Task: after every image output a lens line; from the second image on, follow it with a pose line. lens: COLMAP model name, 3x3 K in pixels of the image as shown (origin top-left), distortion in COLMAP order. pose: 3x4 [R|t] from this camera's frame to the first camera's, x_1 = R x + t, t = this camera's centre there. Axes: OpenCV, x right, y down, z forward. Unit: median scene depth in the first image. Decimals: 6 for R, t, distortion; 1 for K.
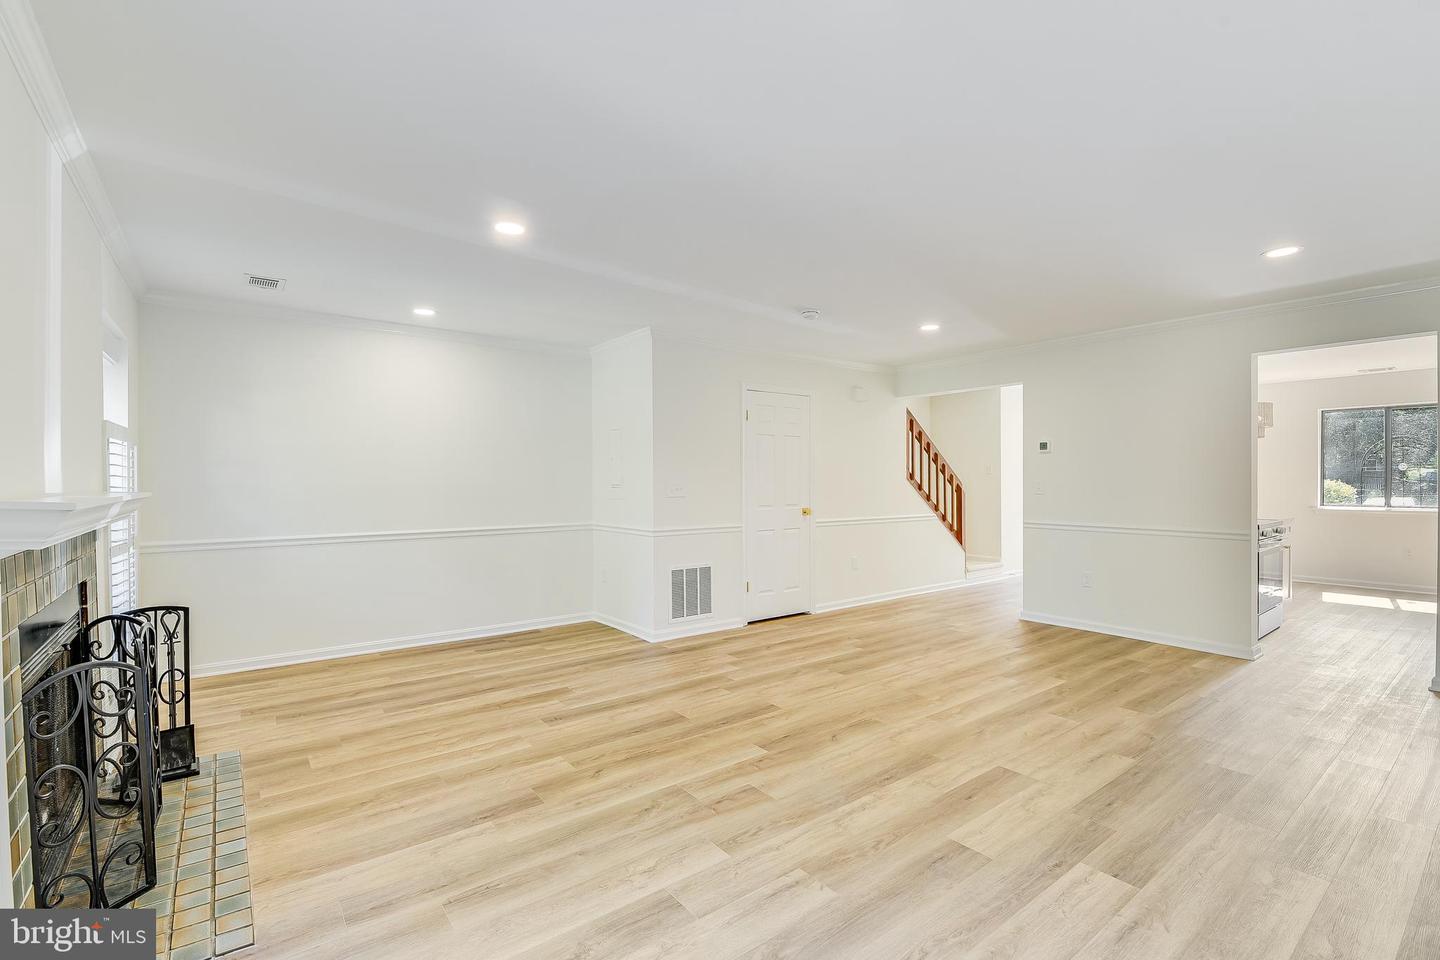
lens RADIAL K [[643.1, 0, 726.3], [0, 643.1, 479.2], [0, 0, 1]] dist [-0.000573, -0.010376]
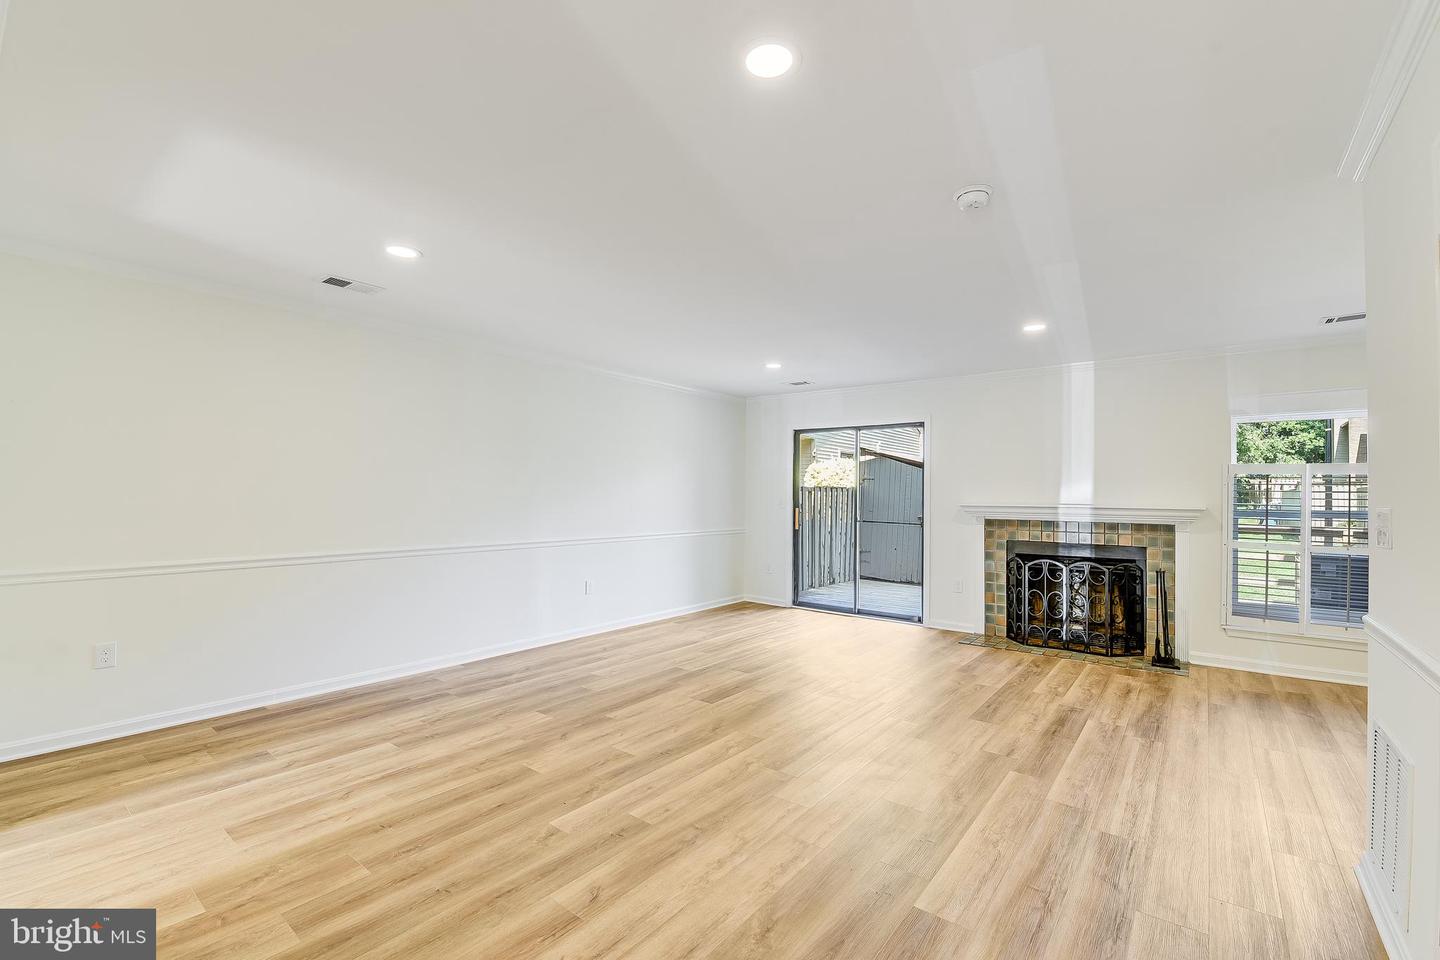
lens RADIAL K [[625.9, 0, 720.0], [0, 625.9, 480.0], [0, 0, 1]] dist [-0.000928, -0.010451]
pose [[-0.969465, -0.012545, -0.244910, 0.484592], [-0.006585, 0.999662, -0.025140, -0.001654], [0.245142, -0.022760, -0.969220, 1.513720]]
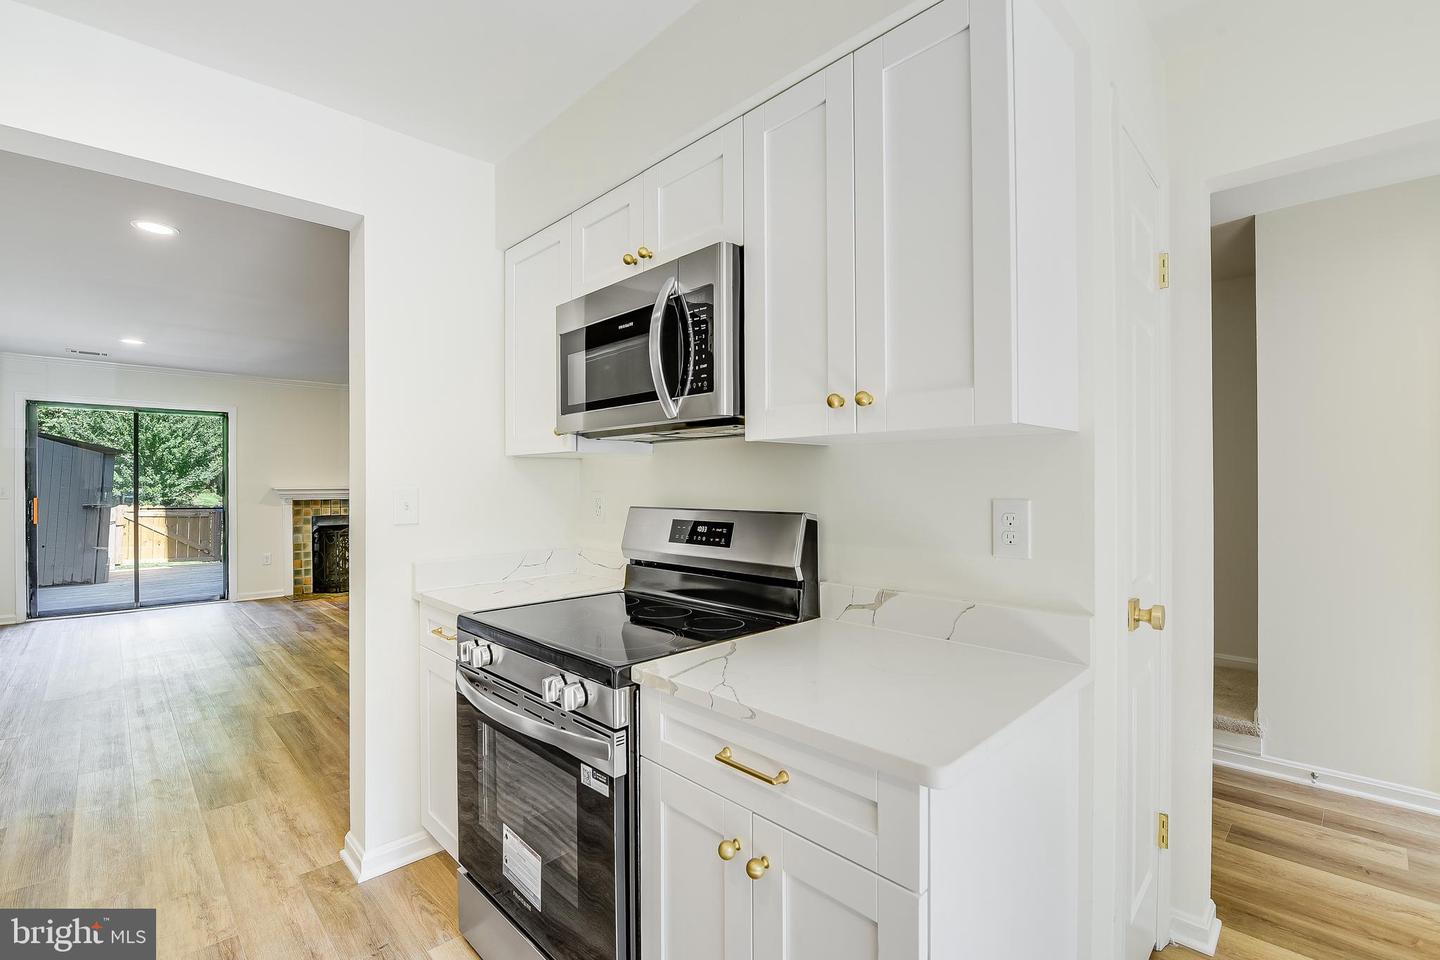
lens RADIAL K [[643.1, 0, 726.3], [0, 643.1, 479.2], [0, 0, 1]] dist [-0.000573, -0.010376]
pose [[0.115010, -0.000818, -0.993364, 1.390365], [0.002834, 0.999996, -0.000495, -0.005703], [0.993360, -0.002758, 0.115011, 1.275747]]
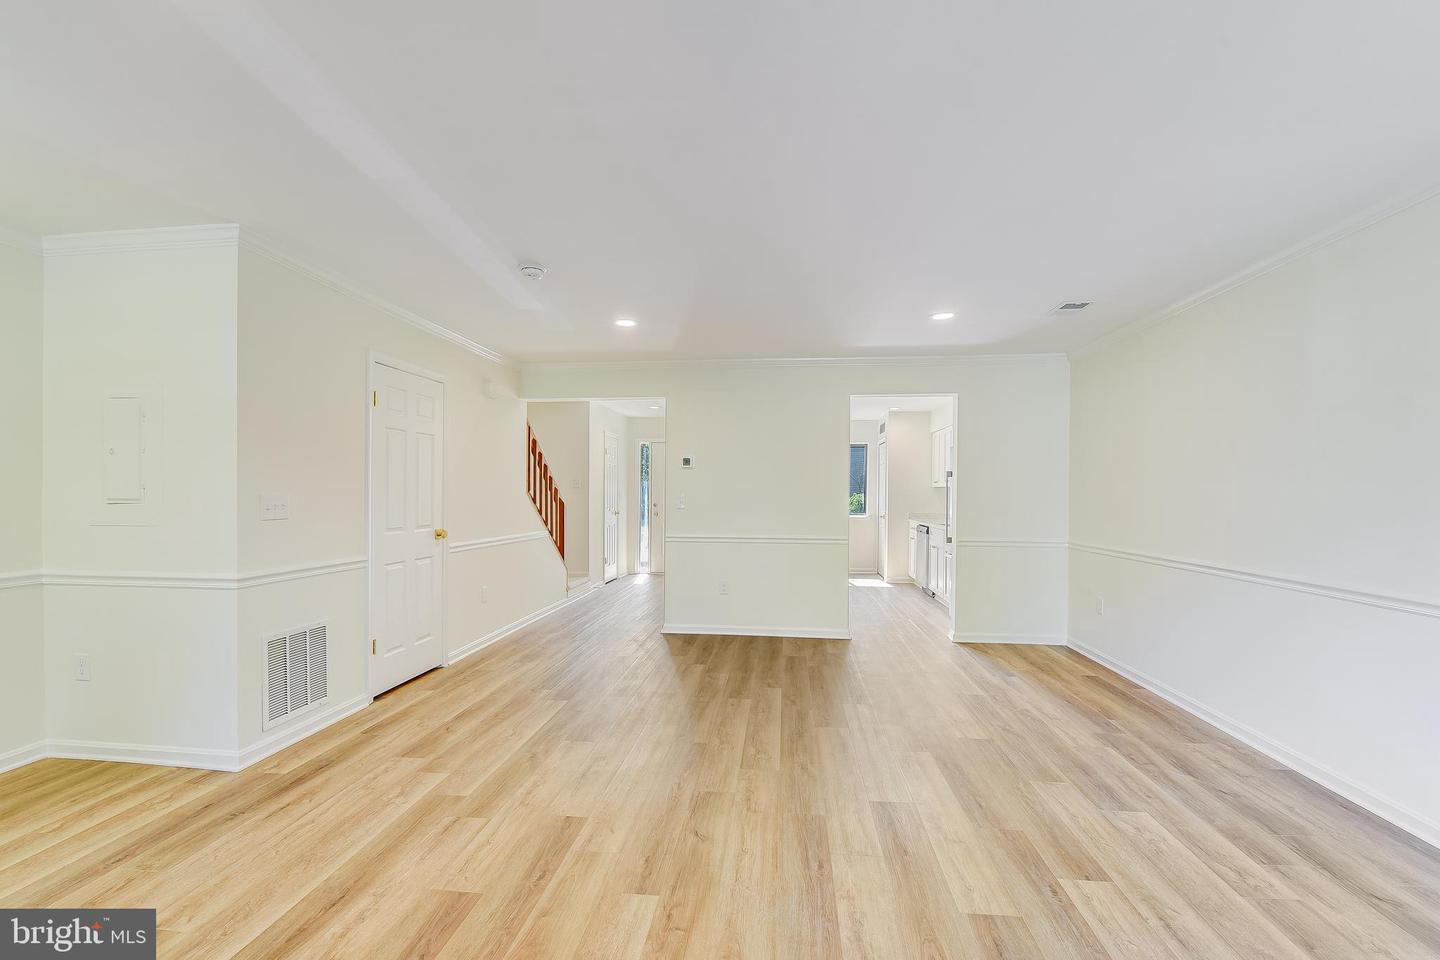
lens RADIAL K [[625.9, 0, 720.0], [0, 625.9, 480.0], [0, 0, 1]] dist [-0.000928, -0.010451]
pose [[0.692031, 0.021732, 0.721540, -0.257623], [-0.008009, 0.999716, -0.022428, -0.000014], [-0.721823, 0.009742, 0.692009, 0.340153]]
